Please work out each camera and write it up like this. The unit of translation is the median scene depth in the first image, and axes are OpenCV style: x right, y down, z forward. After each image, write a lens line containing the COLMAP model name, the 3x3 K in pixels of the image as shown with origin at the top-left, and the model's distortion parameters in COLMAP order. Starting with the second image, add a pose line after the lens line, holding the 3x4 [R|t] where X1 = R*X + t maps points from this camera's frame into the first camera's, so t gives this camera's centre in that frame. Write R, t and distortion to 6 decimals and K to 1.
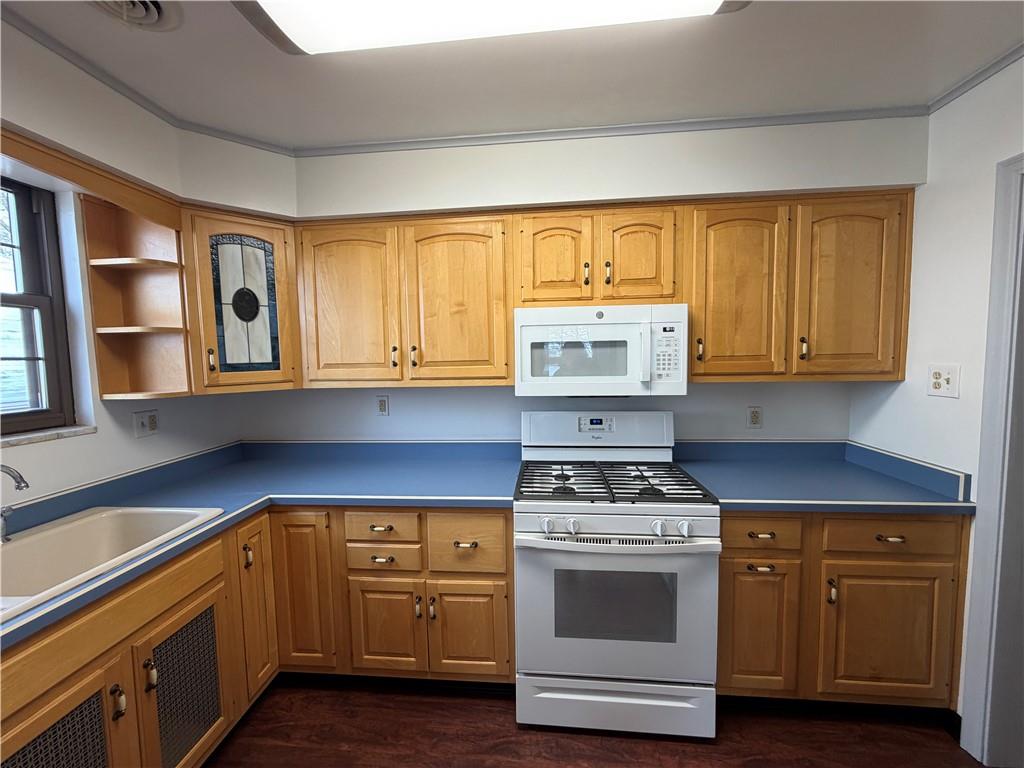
lens RADIAL K [[405.3, 0, 512.0], [0, 405.3, 384.0], [0, 0, 1]] dist [-0.000020, 0.000097]
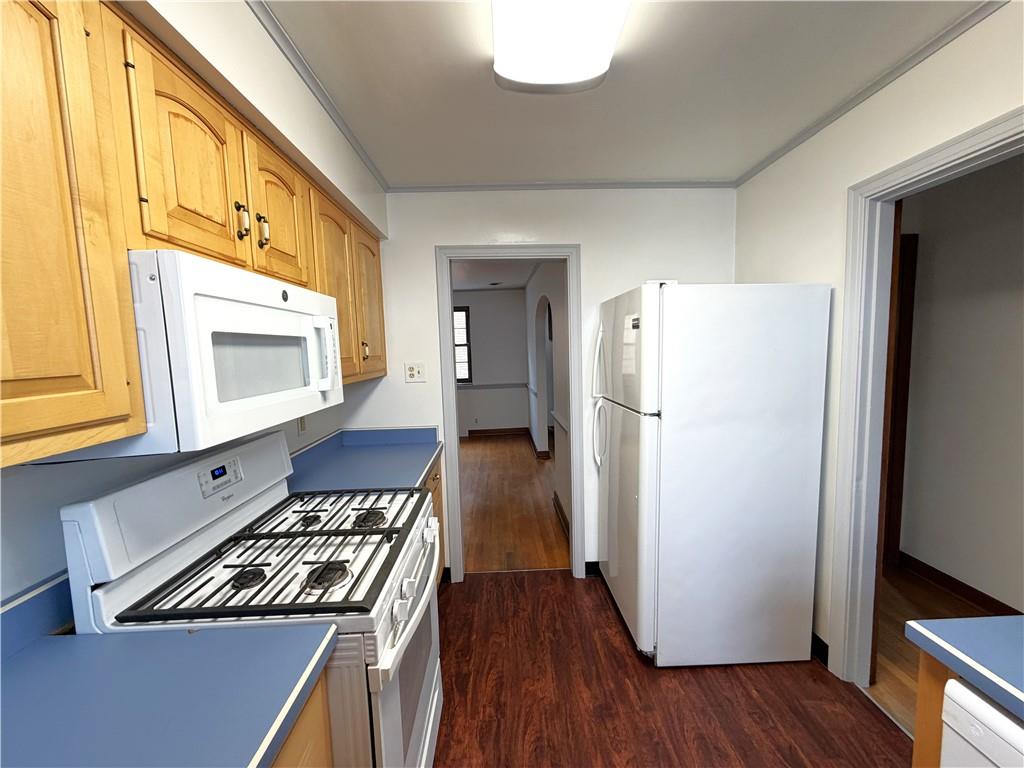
lens RADIAL K [[405.3, 0, 512.0], [0, 405.3, 384.0], [0, 0, 1]] dist [-0.000020, 0.000097]
pose [[-0.117543, -0.066618, 0.990831, -0.476849], [0.100303, 0.991849, 0.078585, -0.043576], [-0.987989, 0.108621, -0.109903, 0.717106]]
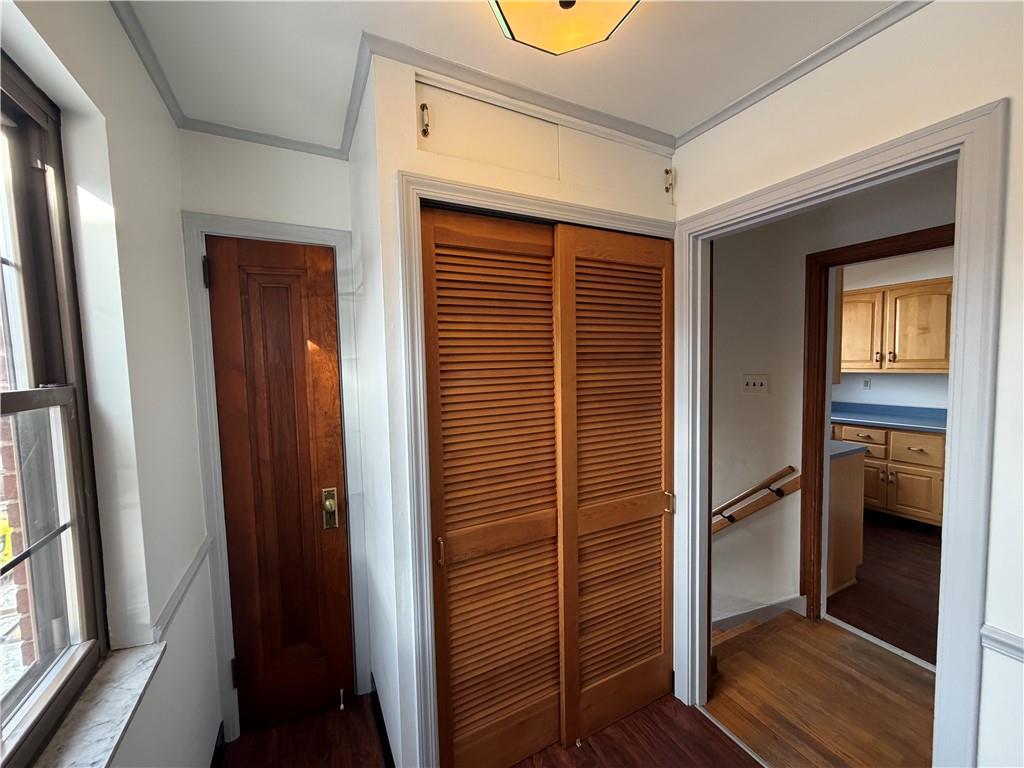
lens RADIAL K [[405.3, 0, 512.0], [0, 405.3, 384.0], [0, 0, 1]] dist [-0.000020, 0.000097]
pose [[0.535605, 0.059033, -0.842403, 0.475199], [-0.045855, 0.998115, 0.040790, 0.071987], [0.843223, 0.016781, 0.537302, -1.727134]]
